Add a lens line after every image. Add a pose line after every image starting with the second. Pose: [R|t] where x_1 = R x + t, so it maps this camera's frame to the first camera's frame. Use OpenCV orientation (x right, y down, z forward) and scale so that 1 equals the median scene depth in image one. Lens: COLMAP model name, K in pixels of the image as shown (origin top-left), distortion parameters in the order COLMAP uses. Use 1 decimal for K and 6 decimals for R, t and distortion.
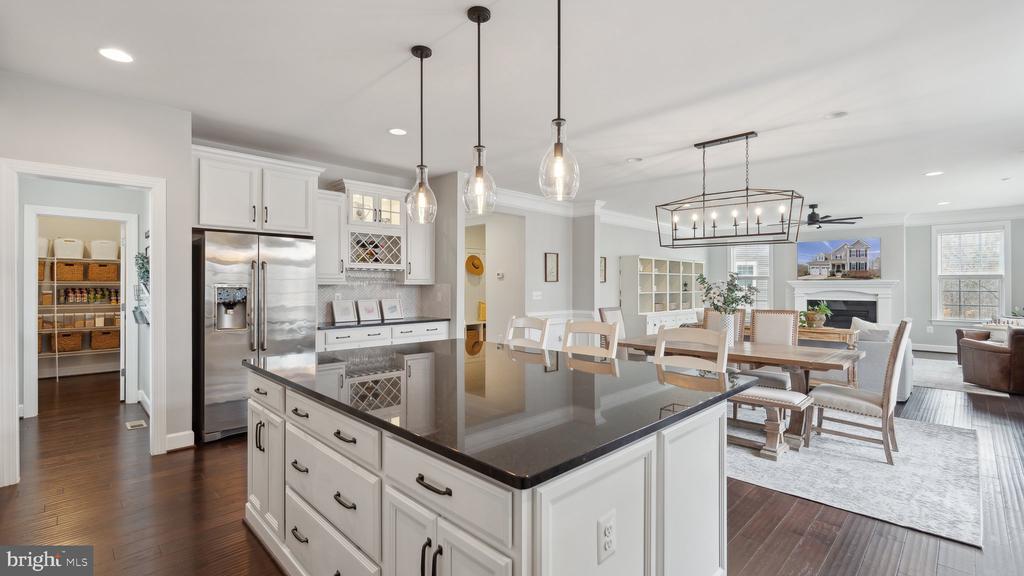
lens RADIAL K [[452.4, 0, 512.6], [0, 452.4, 284.9], [0, 0, 1]] dist [-0.003241, -0.001431]
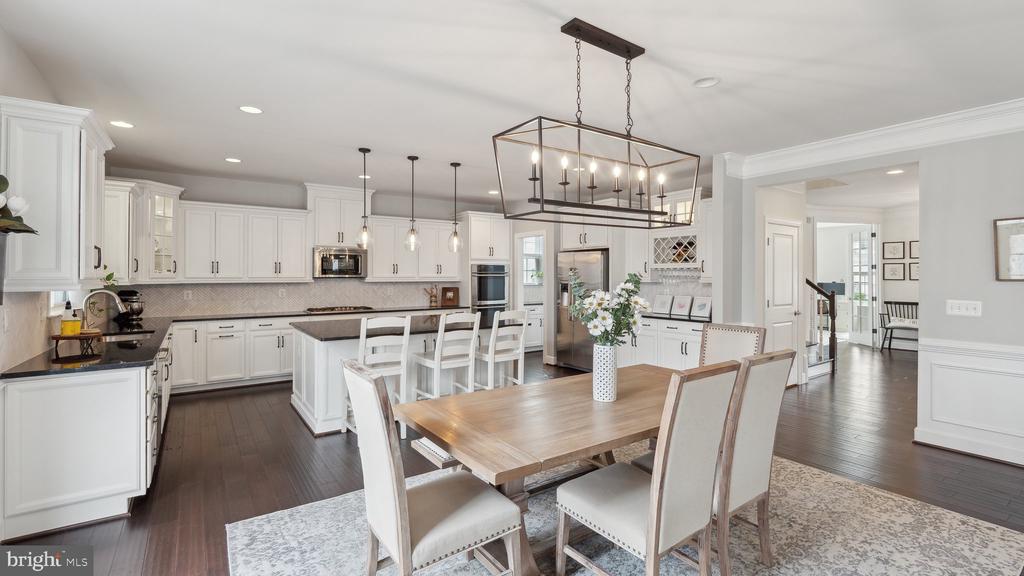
lens RADIAL K [[452.4, 0, 509.6], [0, 452.4, 272.6], [0, 0, 1]] dist [-0.003241, -0.001431]
pose [[-0.178343, -0.009074, -0.983926, 0.840195], [-0.001134, 0.999959, -0.009017, -0.013948], [0.983968, -0.000493, -0.178346, 0.785122]]
